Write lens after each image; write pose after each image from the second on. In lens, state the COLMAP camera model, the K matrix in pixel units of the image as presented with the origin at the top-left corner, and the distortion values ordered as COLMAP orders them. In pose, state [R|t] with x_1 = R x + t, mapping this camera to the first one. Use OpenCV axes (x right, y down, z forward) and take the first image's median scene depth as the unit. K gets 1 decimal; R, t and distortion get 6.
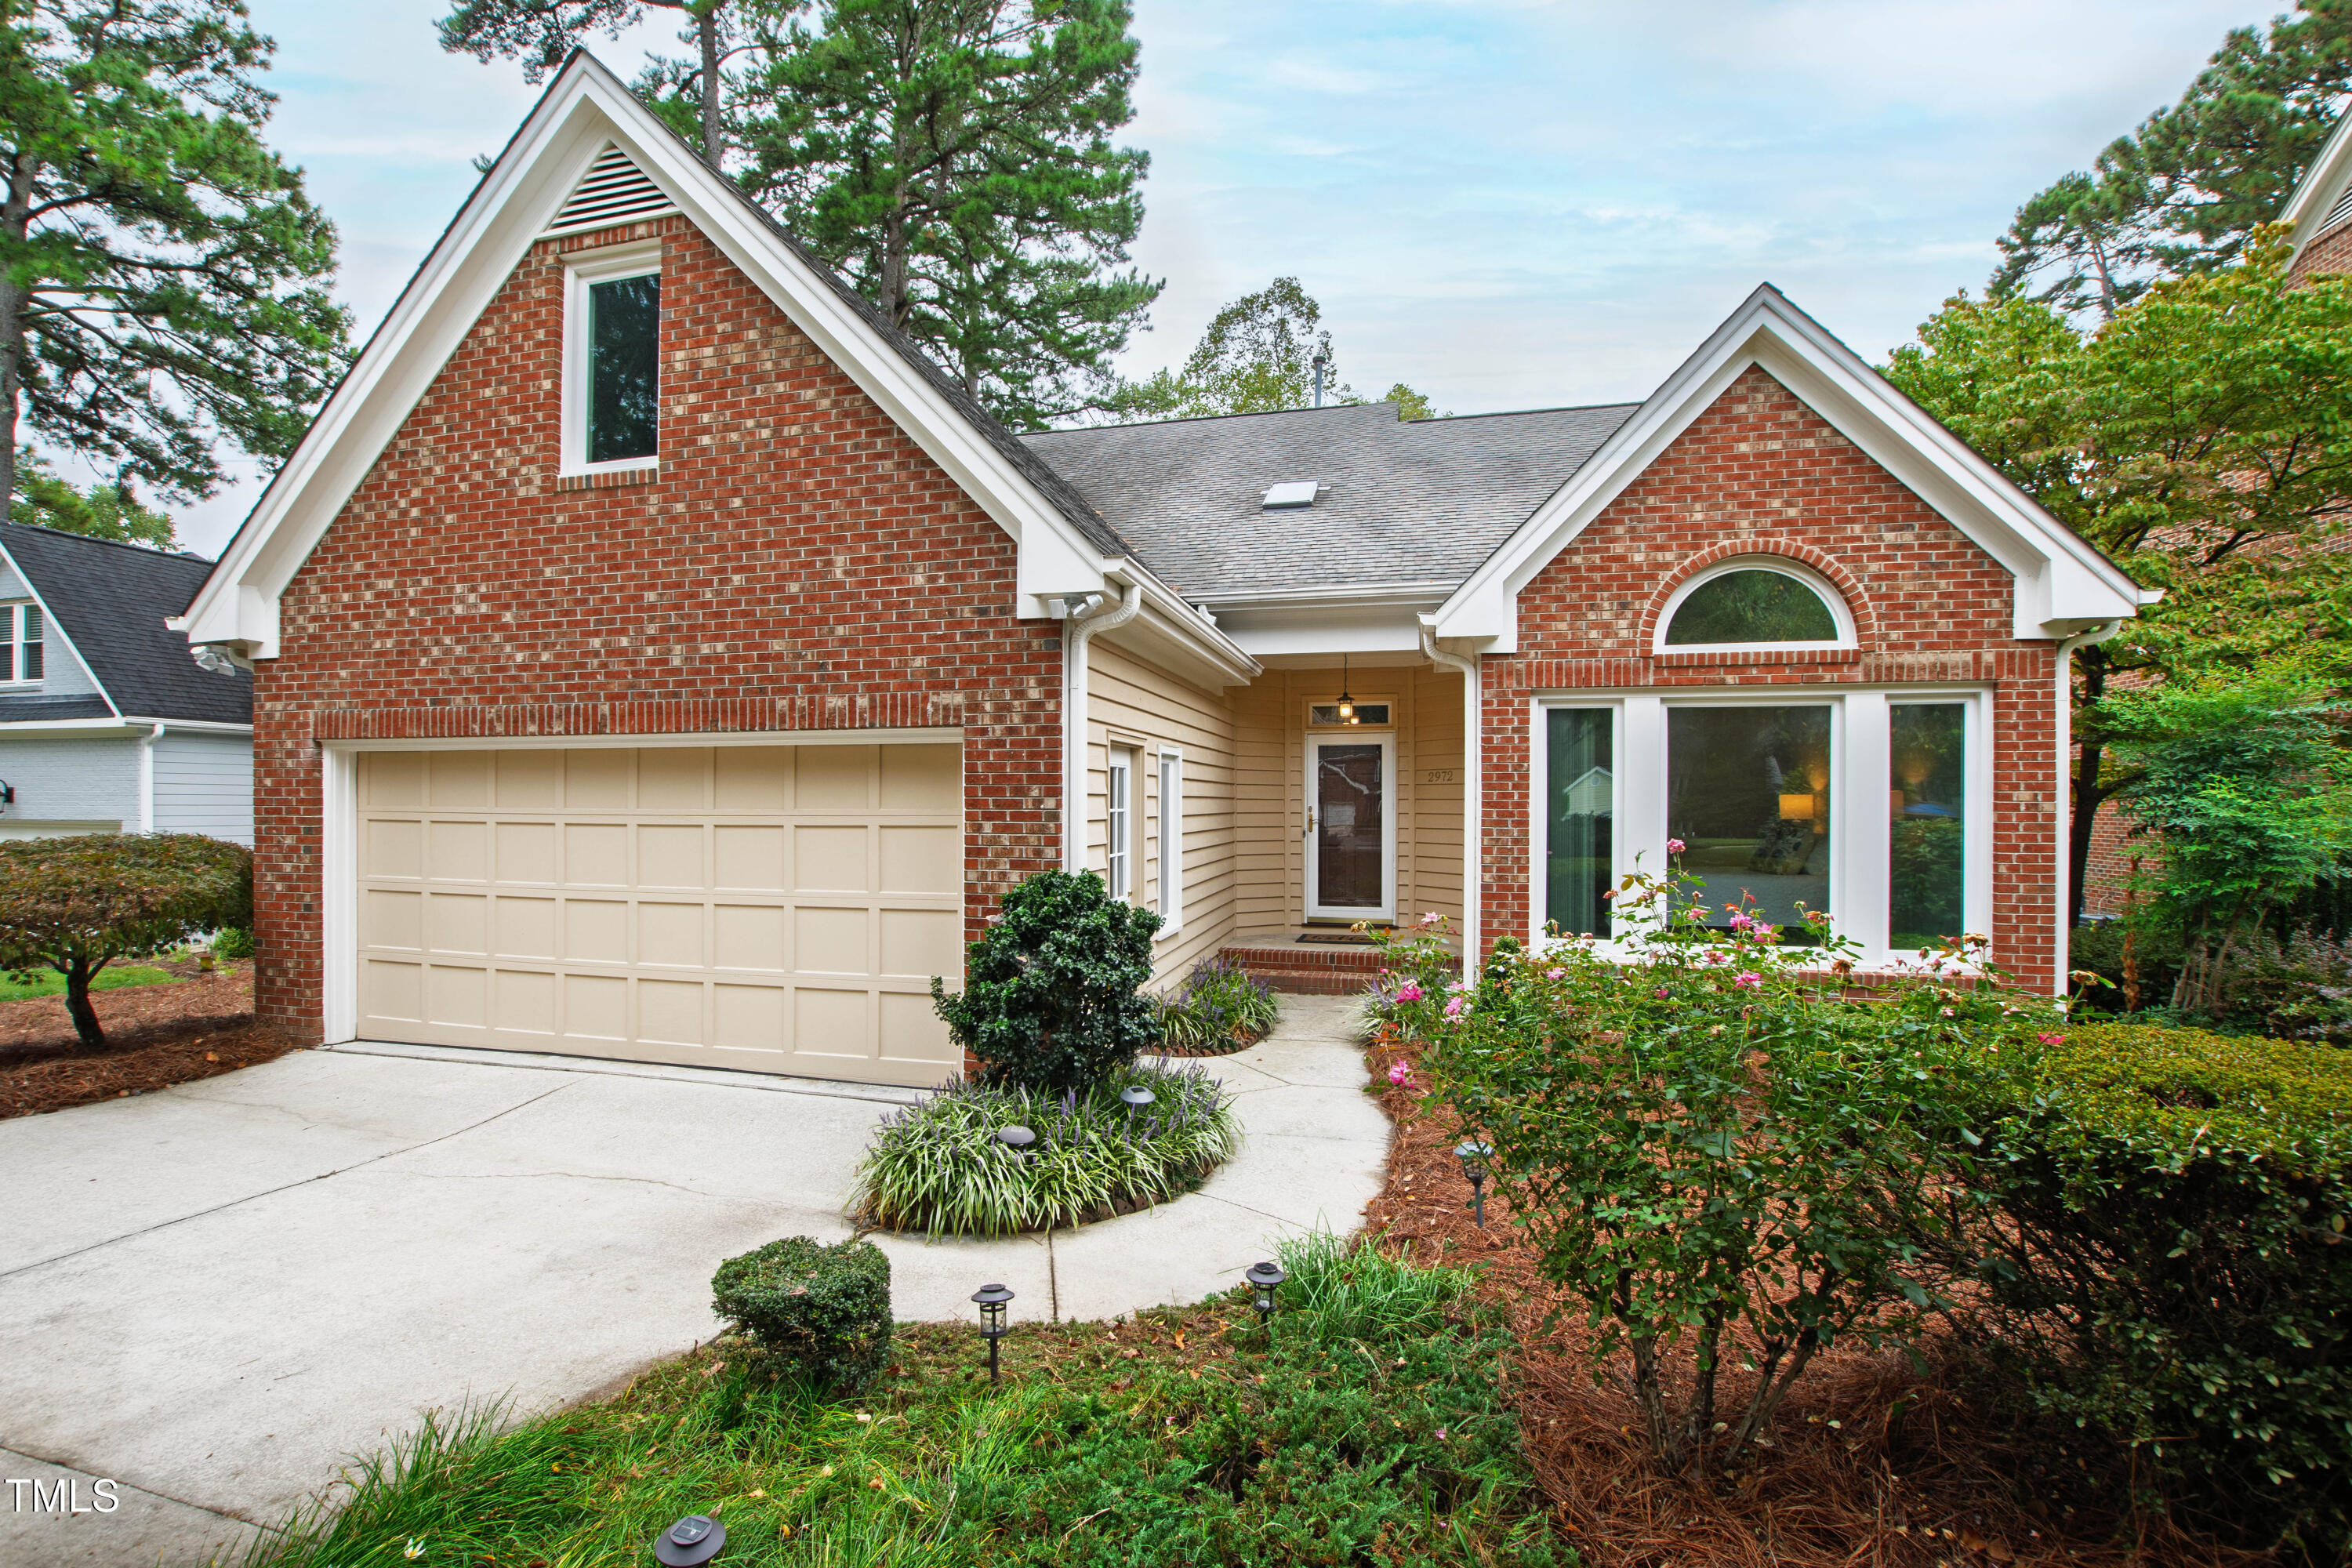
lens RADIAL K [[1033.4, 0, 1161.9], [0, 1033.4, 822.7], [0, 0, 1]] dist [-0.025385, 0.000420]
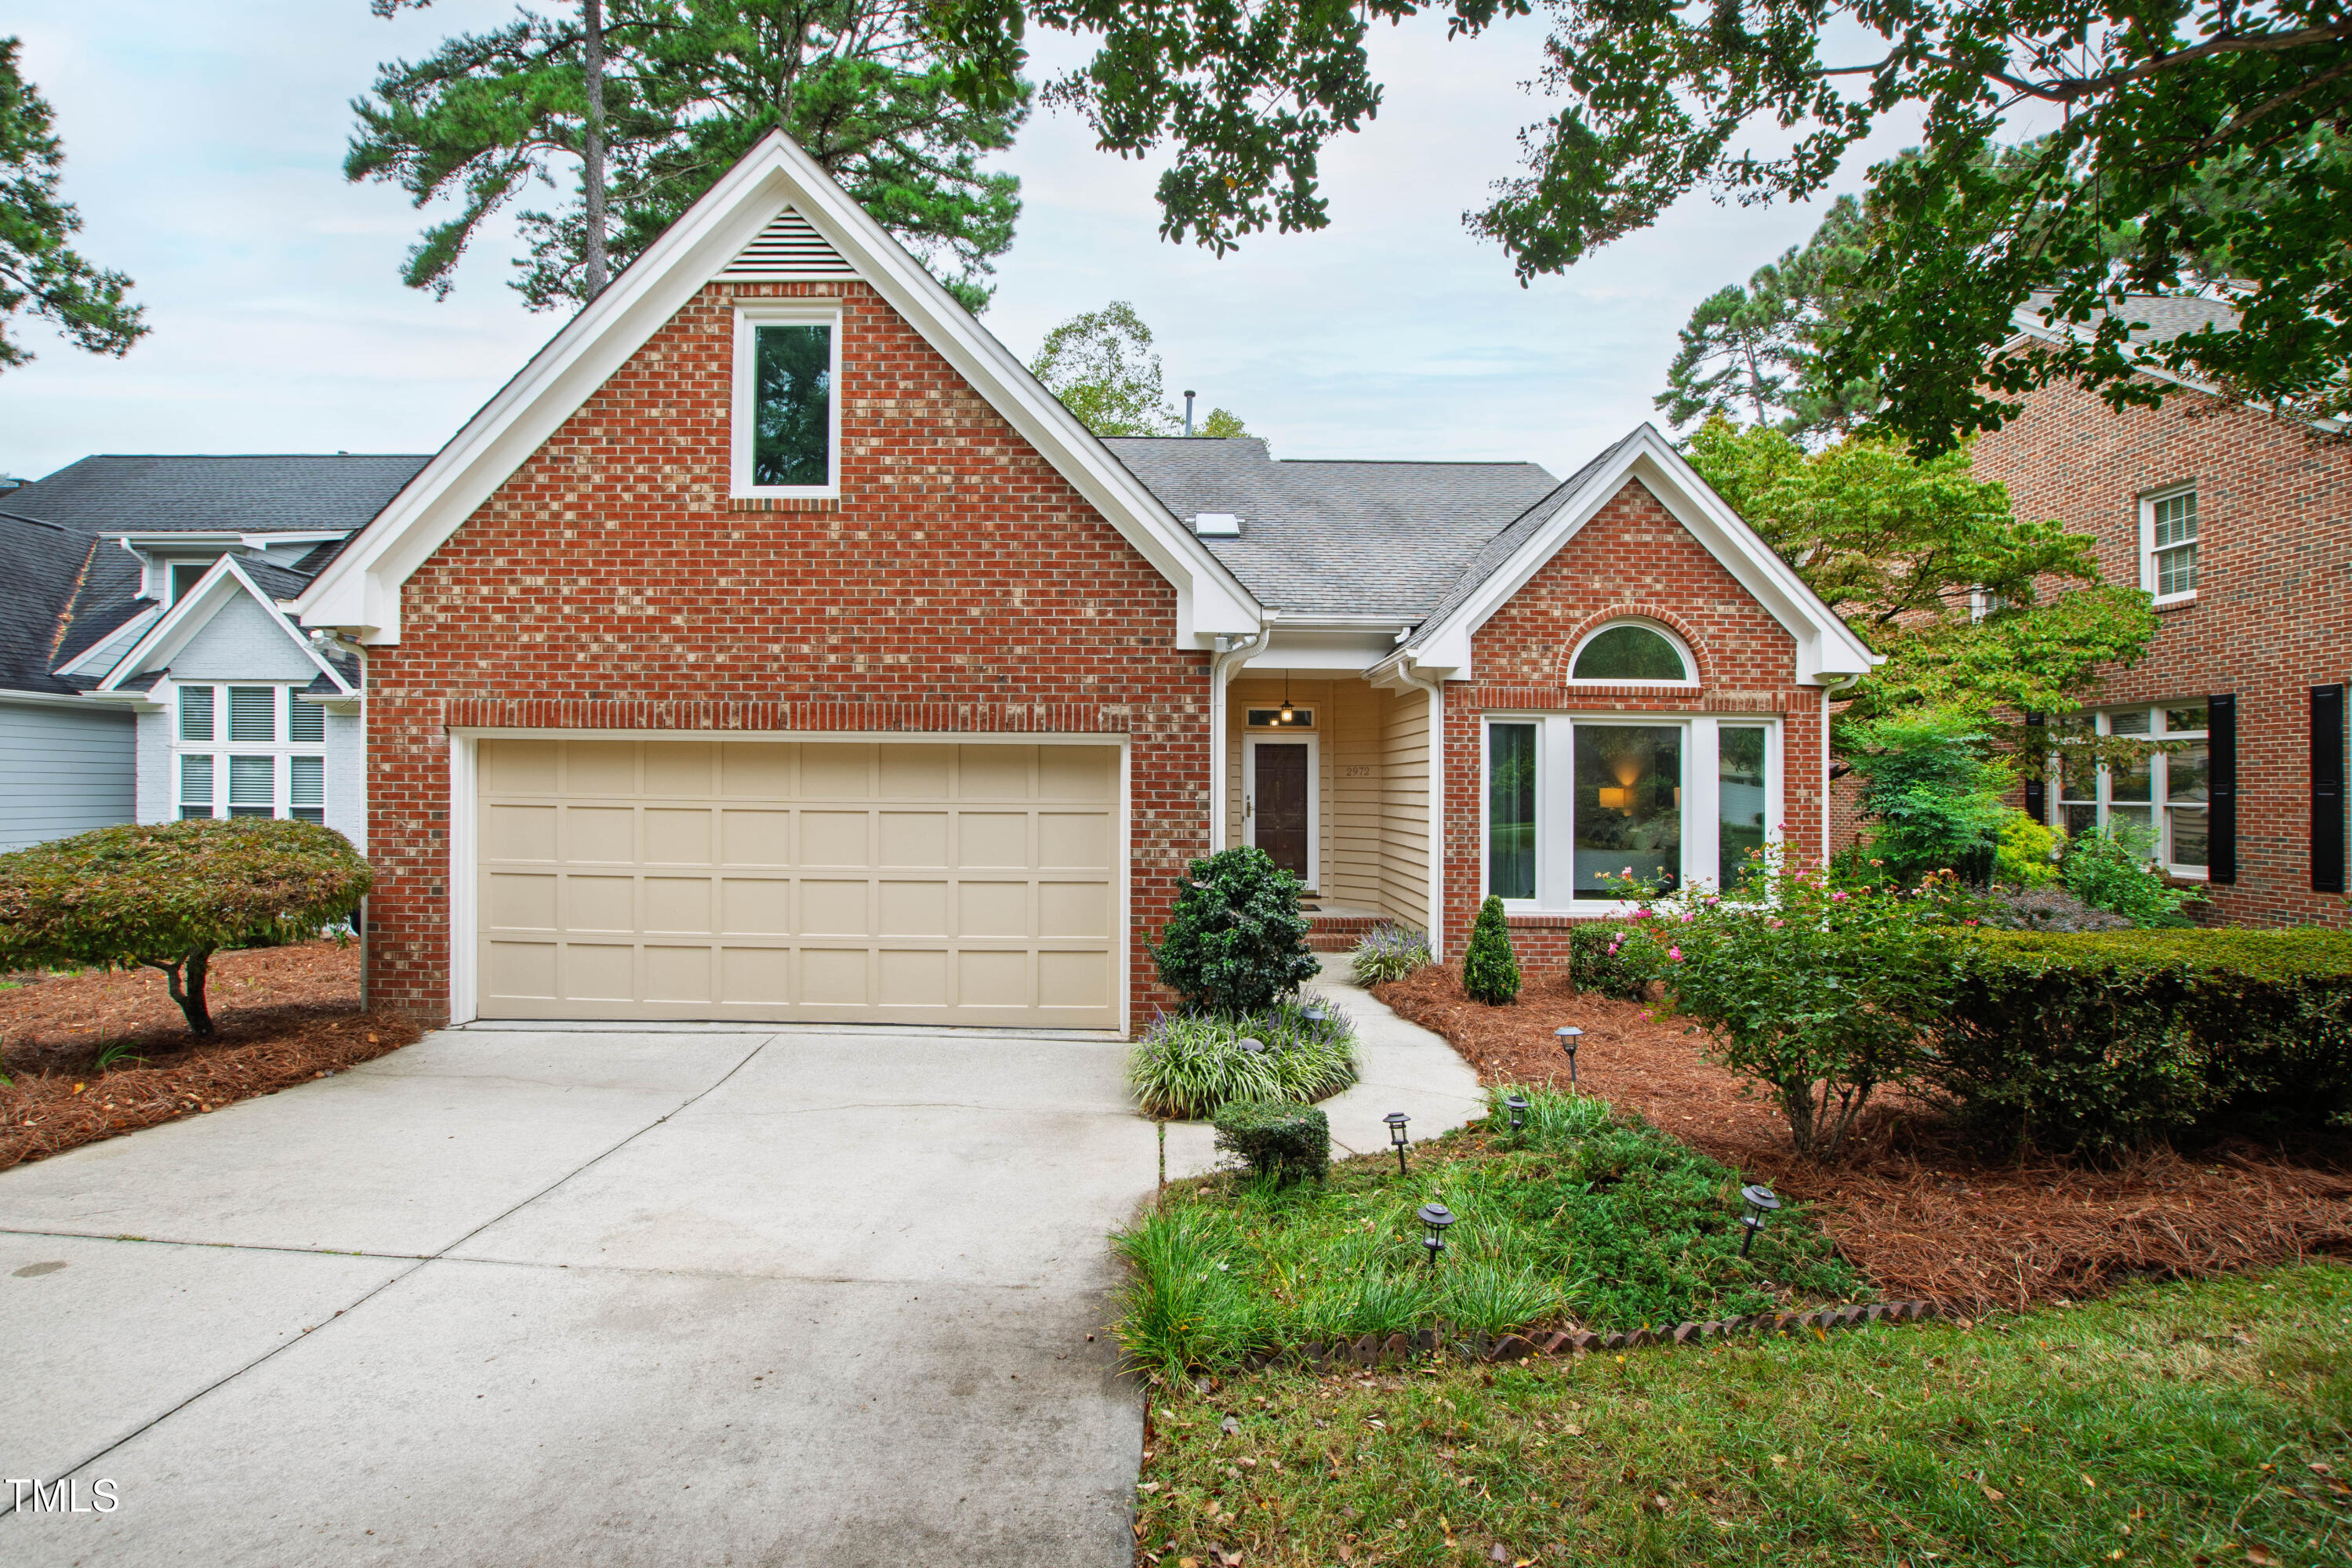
lens RADIAL K [[1034.1, 0, 1176.0], [0, 1034.1, 784.0], [0, 0, 1]] dist [-0.025686, 0.000307]
pose [[0.967382, 0.009093, 0.253160, -0.390164], [-0.003362, 0.999728, -0.023062, -0.002589], [-0.253301, 0.021458, 0.967149, -0.187091]]
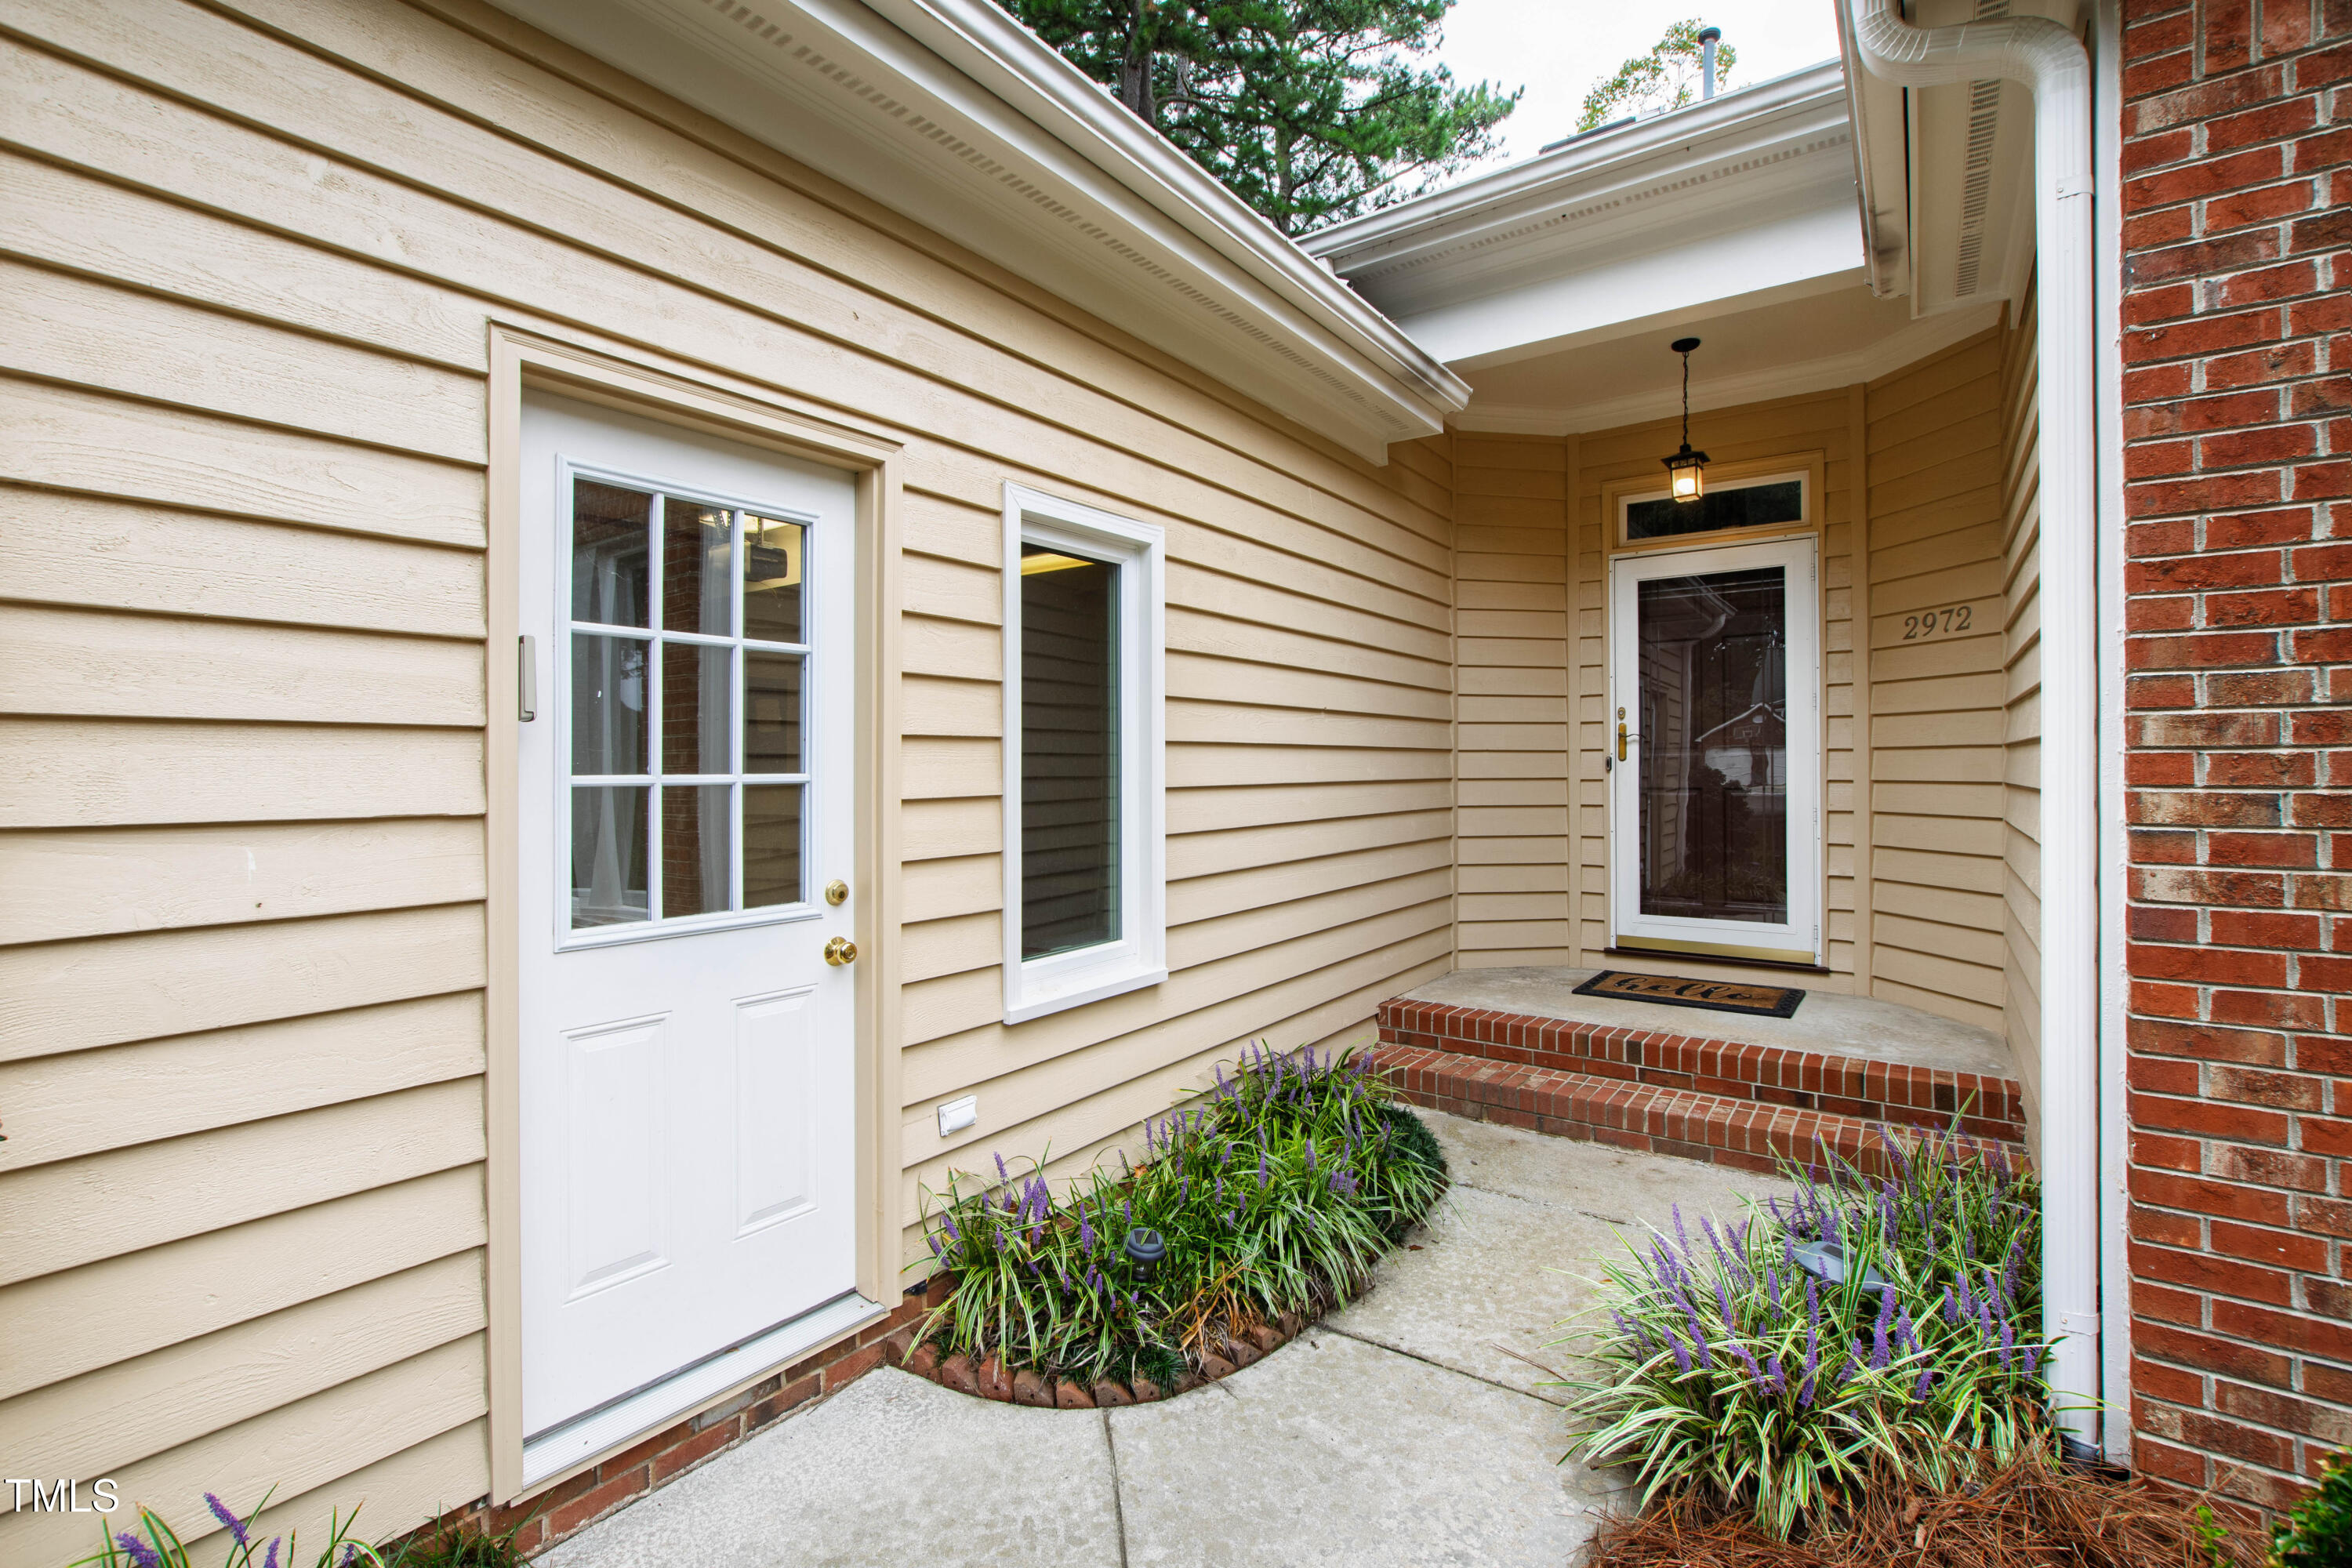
lens RADIAL K [[1054.7, 0, 1161.2], [0, 1054.7, 762.0], [0, 0, 1]] dist [-0.002060, 0.000007]
pose [[0.928542, -0.003727, -0.371208, 0.217752], [-0.004763, 0.999748, -0.021953, 0.036088], [0.371196, 0.022153, 0.928290, 0.783291]]
